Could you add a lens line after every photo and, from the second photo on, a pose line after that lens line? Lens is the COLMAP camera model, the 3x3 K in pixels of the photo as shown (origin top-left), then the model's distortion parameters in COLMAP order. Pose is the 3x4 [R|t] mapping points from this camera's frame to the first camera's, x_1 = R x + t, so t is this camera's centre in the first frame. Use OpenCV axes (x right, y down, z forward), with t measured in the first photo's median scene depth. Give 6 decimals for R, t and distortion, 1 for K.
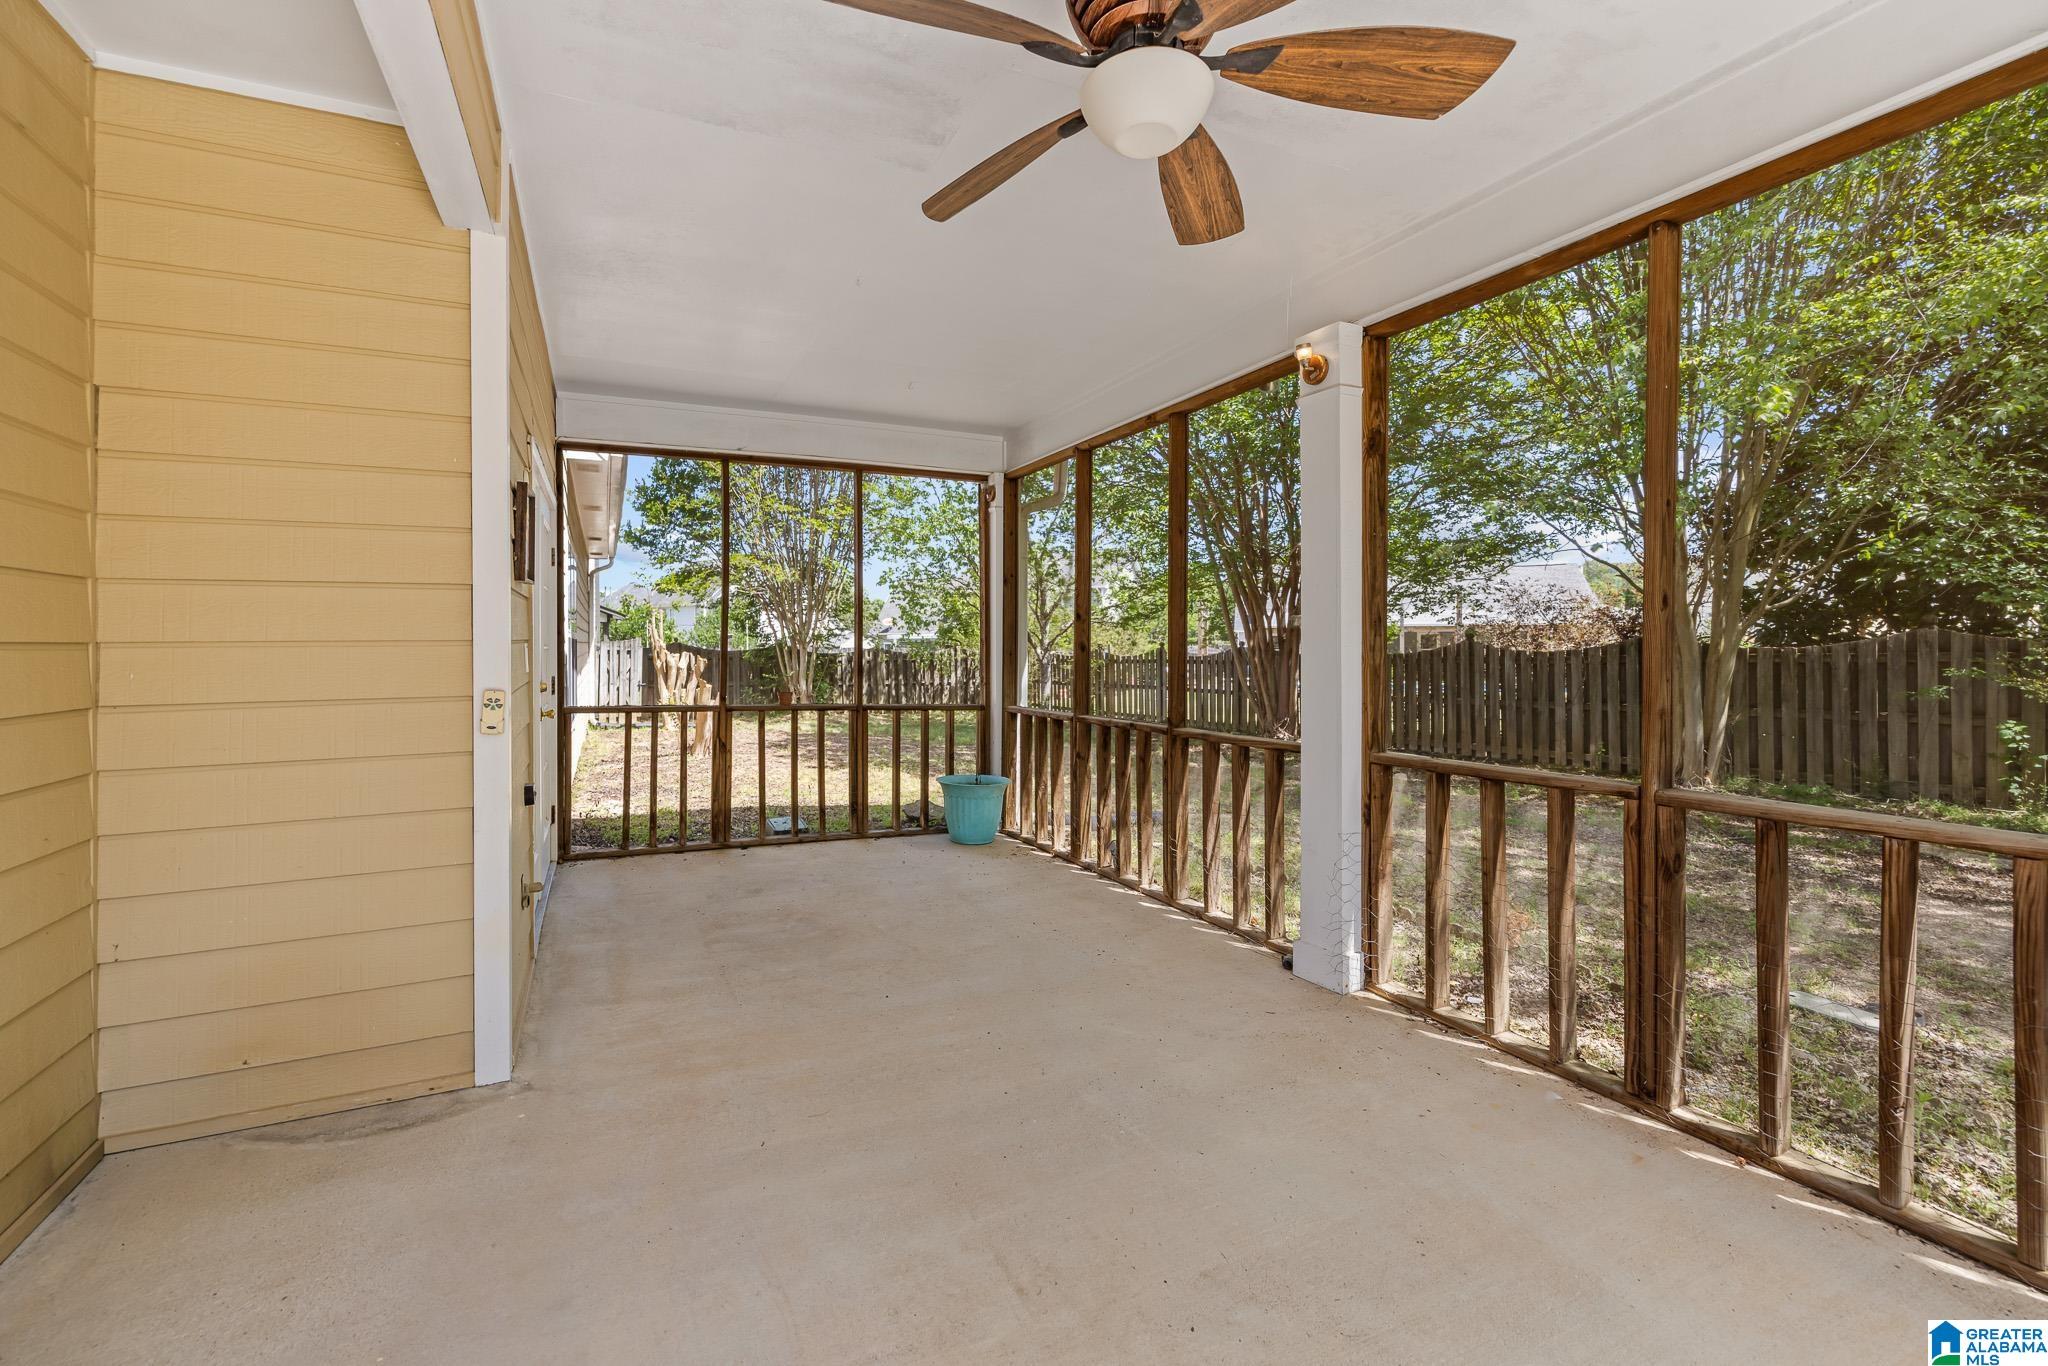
lens RADIAL K [[880.9, 0, 1007.7], [0, 880.9, 636.4], [0, 0, 1]] dist [-0.002209, 0.000162]
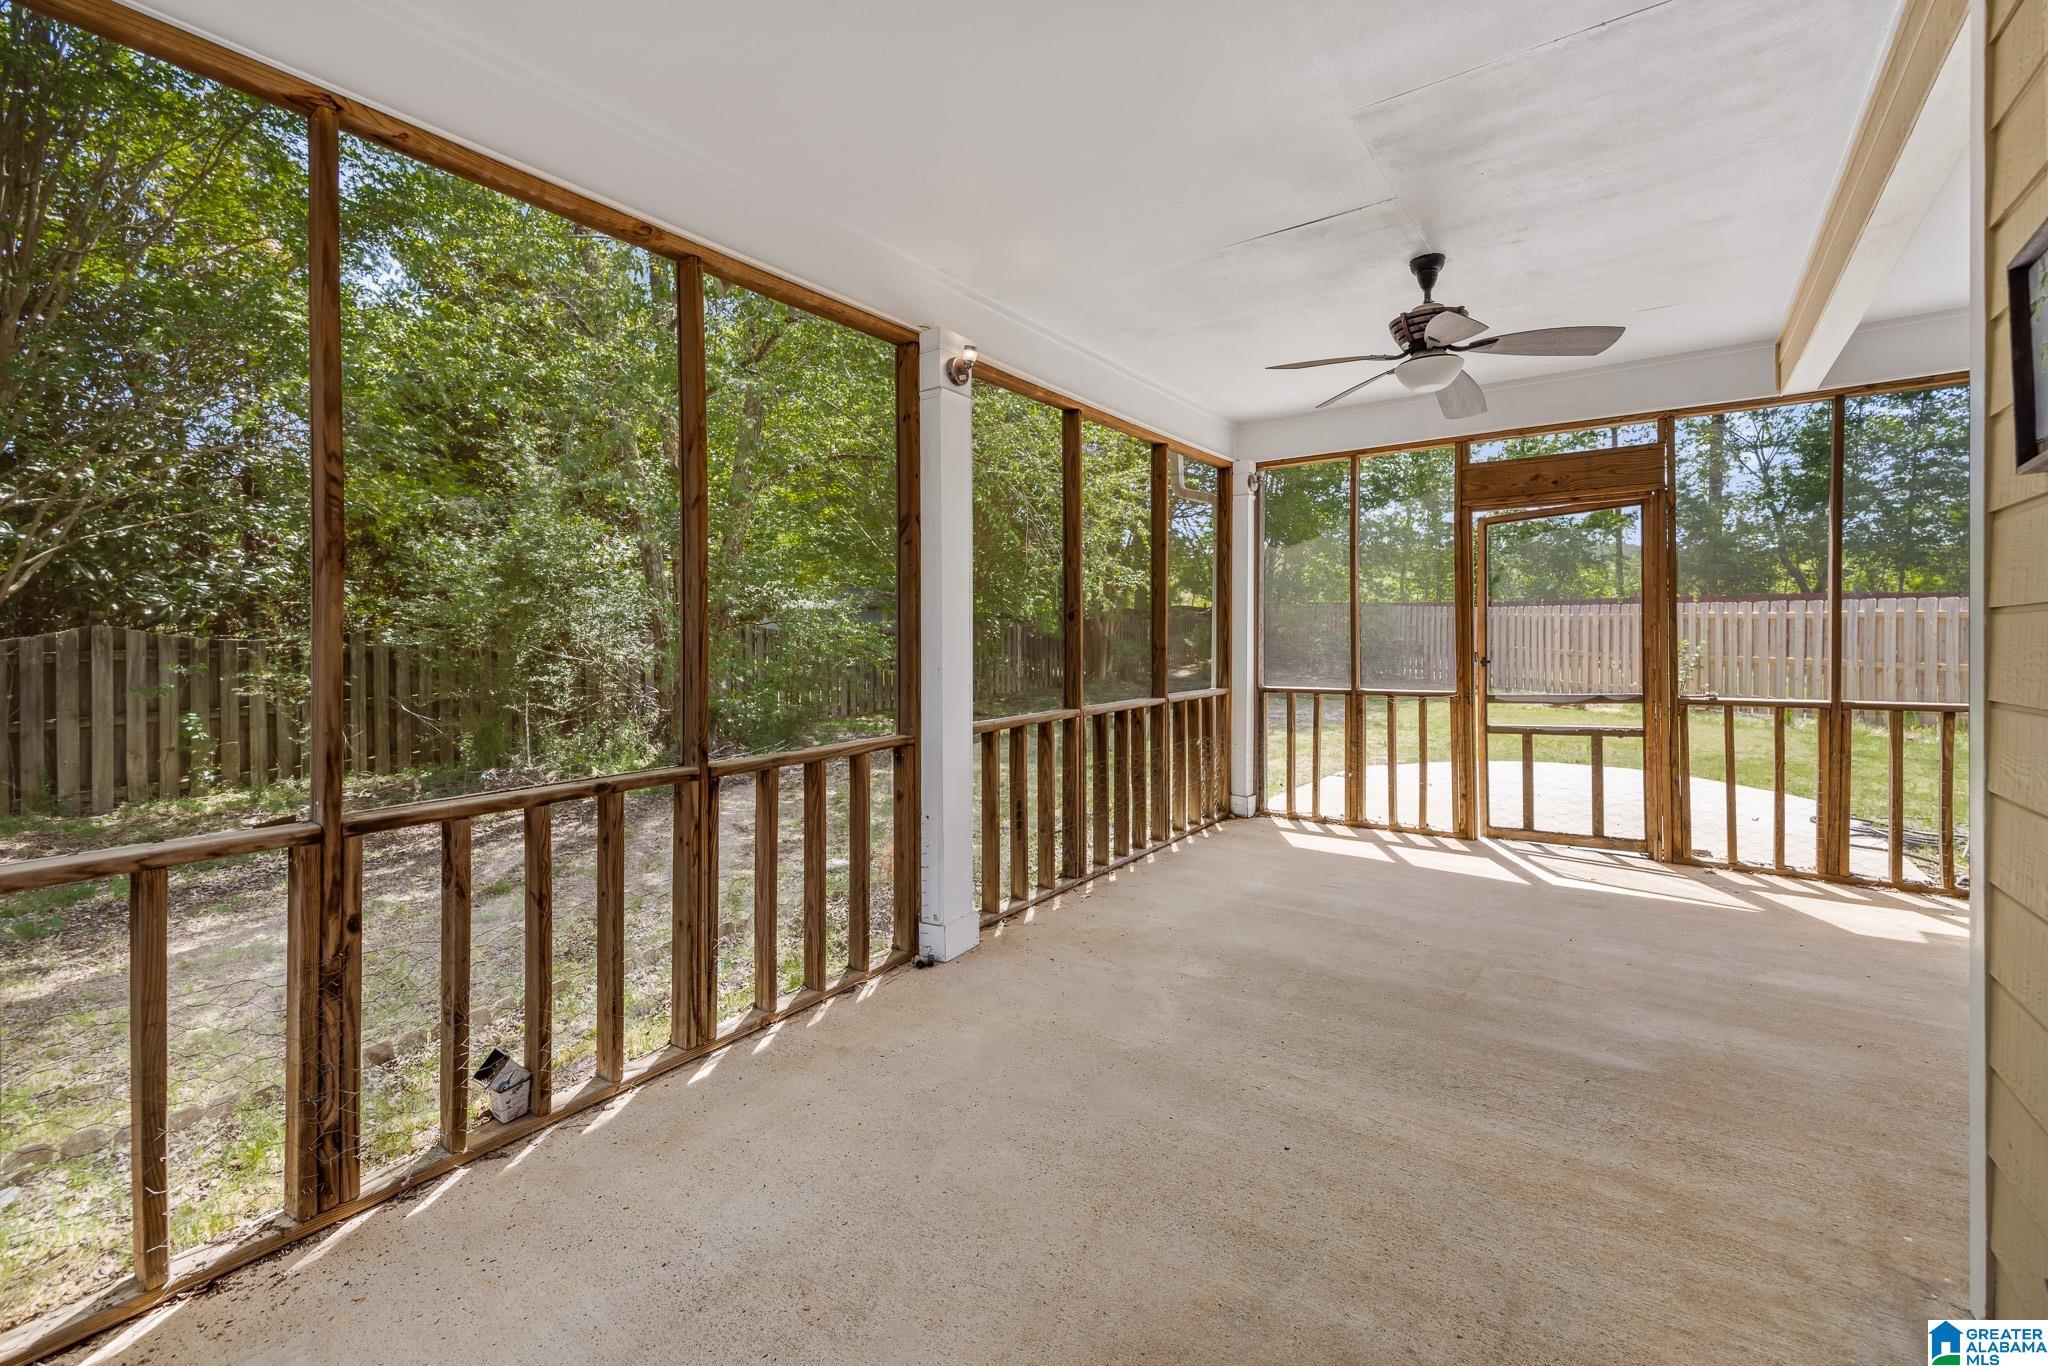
lens RADIAL K [[880.9, 0, 1003.0], [0, 880.9, 641.0], [0, 0, 1]] dist [-0.002209, 0.000162]
pose [[-0.483945, 0.003035, 0.875093, -0.257582], [-0.002670, 0.999984, -0.004945, 0.009927], [-0.875094, -0.004730, -0.483929, 0.628437]]
